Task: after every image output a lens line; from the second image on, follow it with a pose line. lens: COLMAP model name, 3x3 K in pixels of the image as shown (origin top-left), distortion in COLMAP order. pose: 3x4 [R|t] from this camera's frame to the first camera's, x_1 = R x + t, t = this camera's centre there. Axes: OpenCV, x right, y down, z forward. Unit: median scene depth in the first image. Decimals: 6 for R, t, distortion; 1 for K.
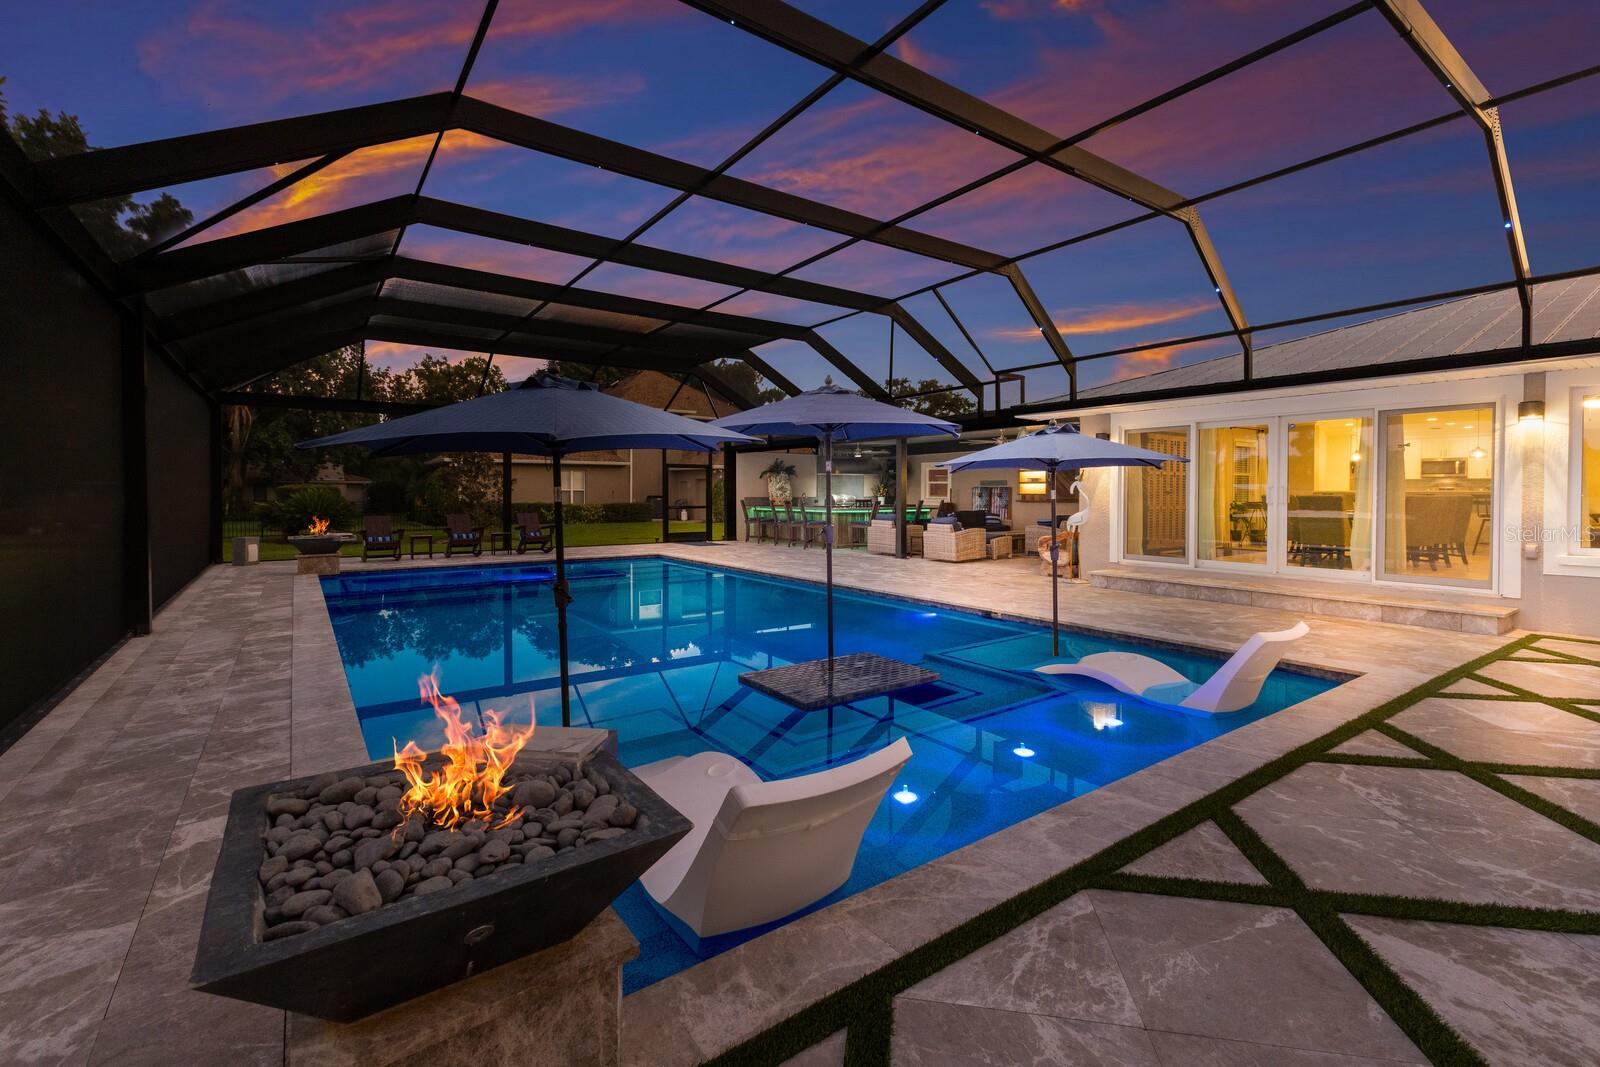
lens RADIAL K [[697.7, 0, 799.1], [0, 697.7, 488.2], [0, 0, 1]] dist [0.000255, -0.000001]
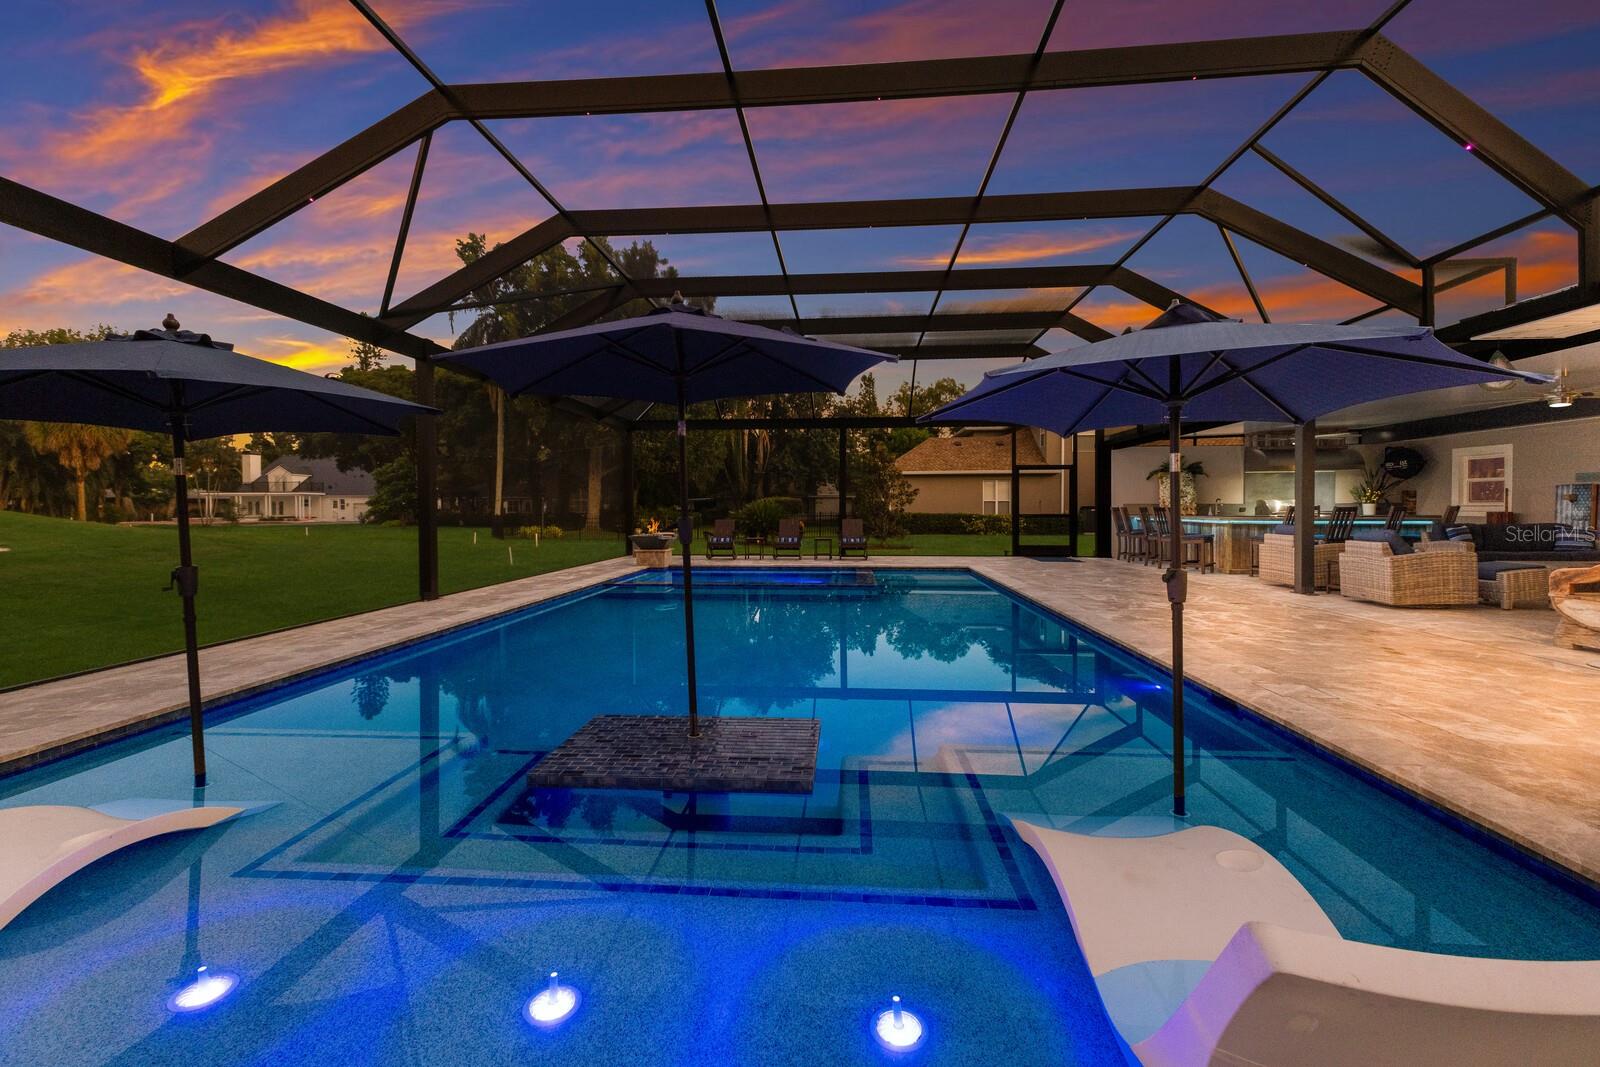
lens RADIAL K [[690.2, 0, 793.7], [0, 690.2, 510.5], [0, 0, 1]] dist [-0.000082, -0.000040]
pose [[0.758555, 0.000238, -0.651609, 0.187944], [0.006980, 0.999940, 0.008491, 0.013800], [0.651571, -0.010989, 0.758508, 0.193095]]
